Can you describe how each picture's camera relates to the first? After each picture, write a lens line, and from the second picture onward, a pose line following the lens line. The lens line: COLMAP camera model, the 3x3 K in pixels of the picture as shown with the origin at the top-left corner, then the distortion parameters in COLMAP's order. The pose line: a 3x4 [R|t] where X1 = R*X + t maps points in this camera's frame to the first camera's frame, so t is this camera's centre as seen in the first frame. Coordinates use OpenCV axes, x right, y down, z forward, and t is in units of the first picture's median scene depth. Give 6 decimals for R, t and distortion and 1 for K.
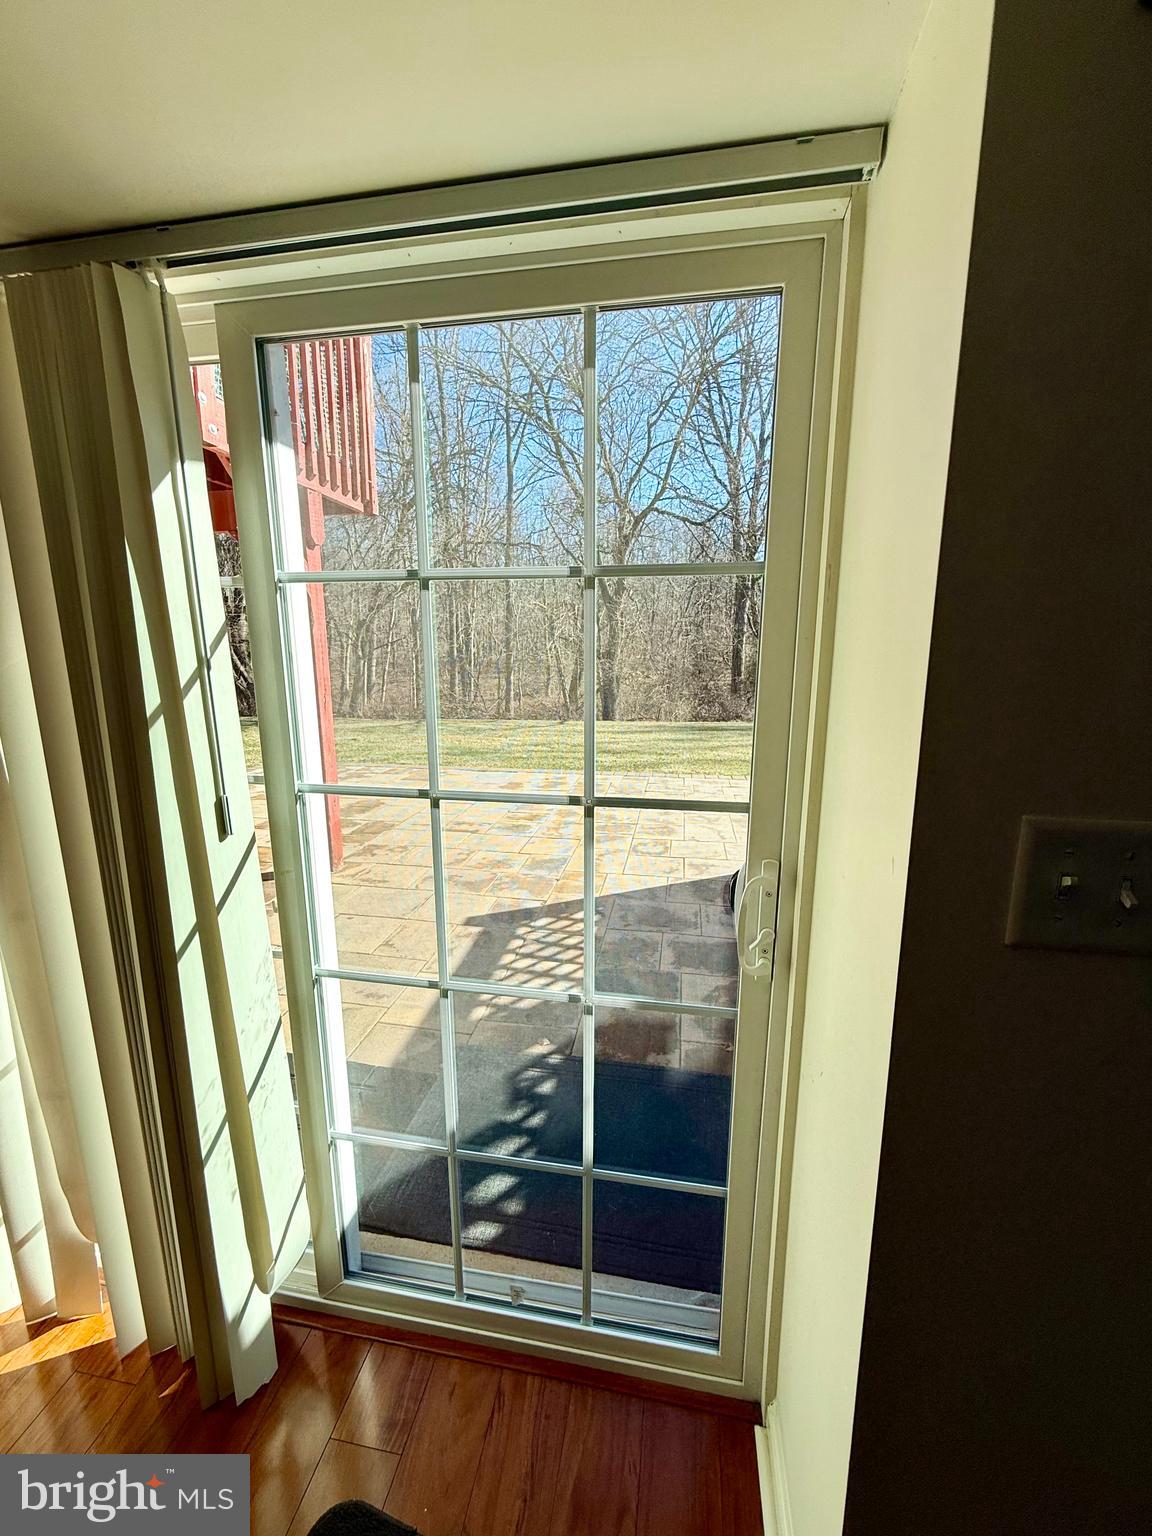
lens RADIAL K [[604.4, 0, 576.0], [0, 604.4, 768.0], [0, 0, 1]] dist [0.009089, 0.000074]
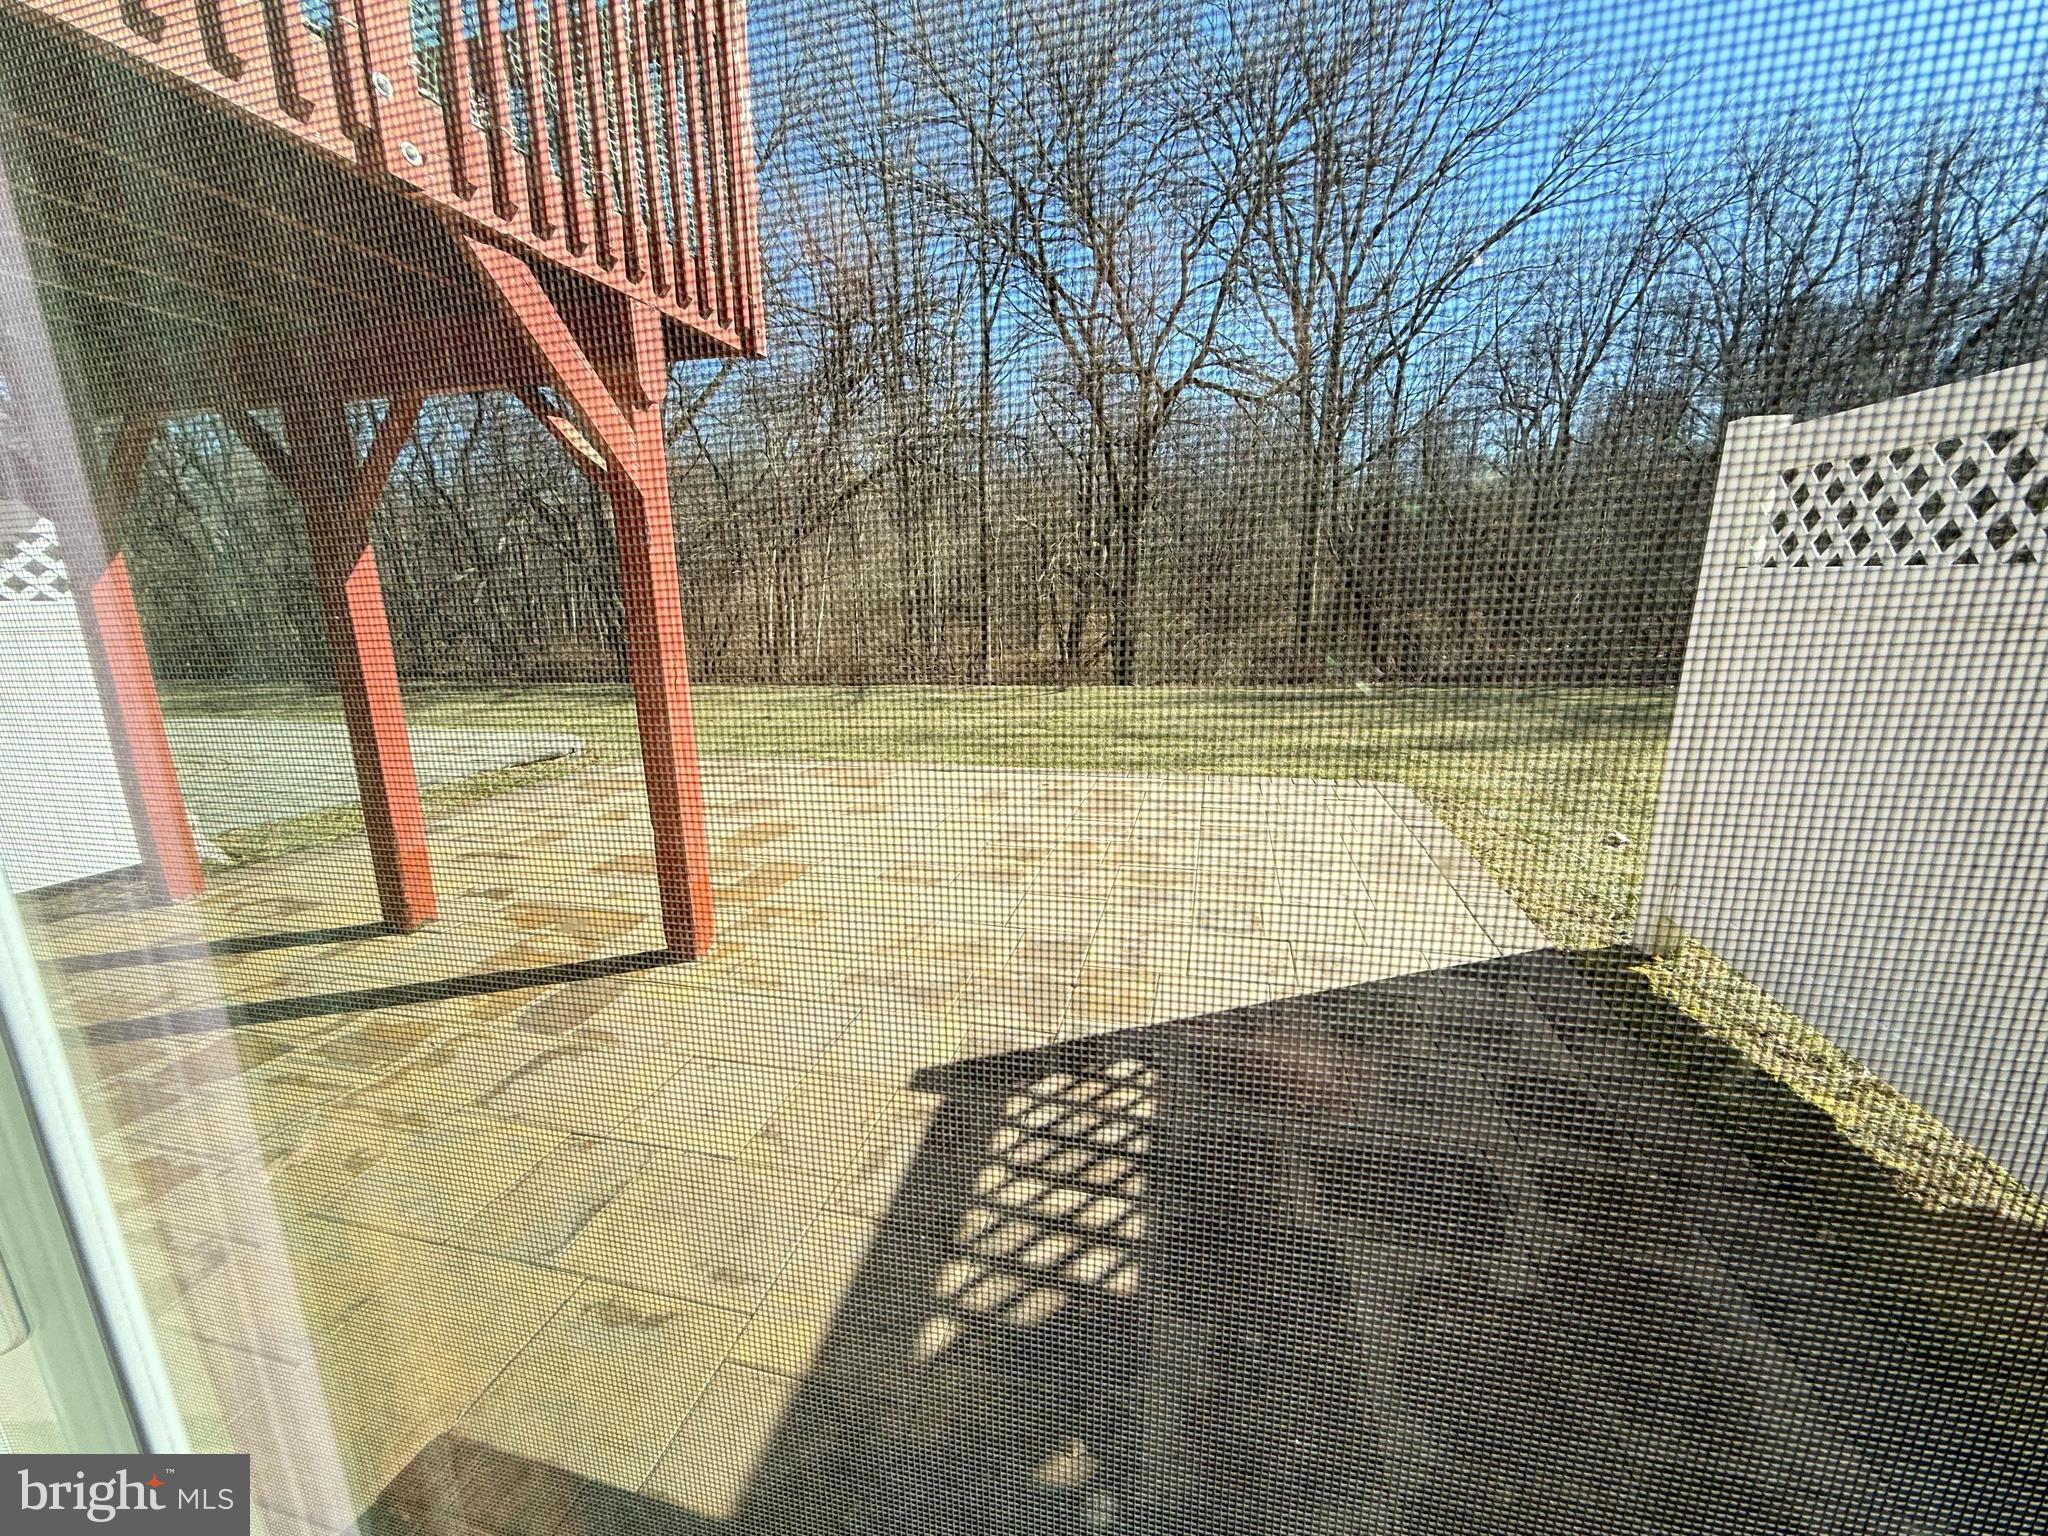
lens RADIAL K [[805.9, 0, 1024.0], [0, 805.9, 768.0], [0, 0, 1]] dist [0.009089, 0.000074]
pose [[0.998077, 0.000599, -0.061983, -0.030084], [0.001215, 0.999572, 0.029215, -0.042928], [0.061974, -0.029234, 0.997650, 0.230780]]
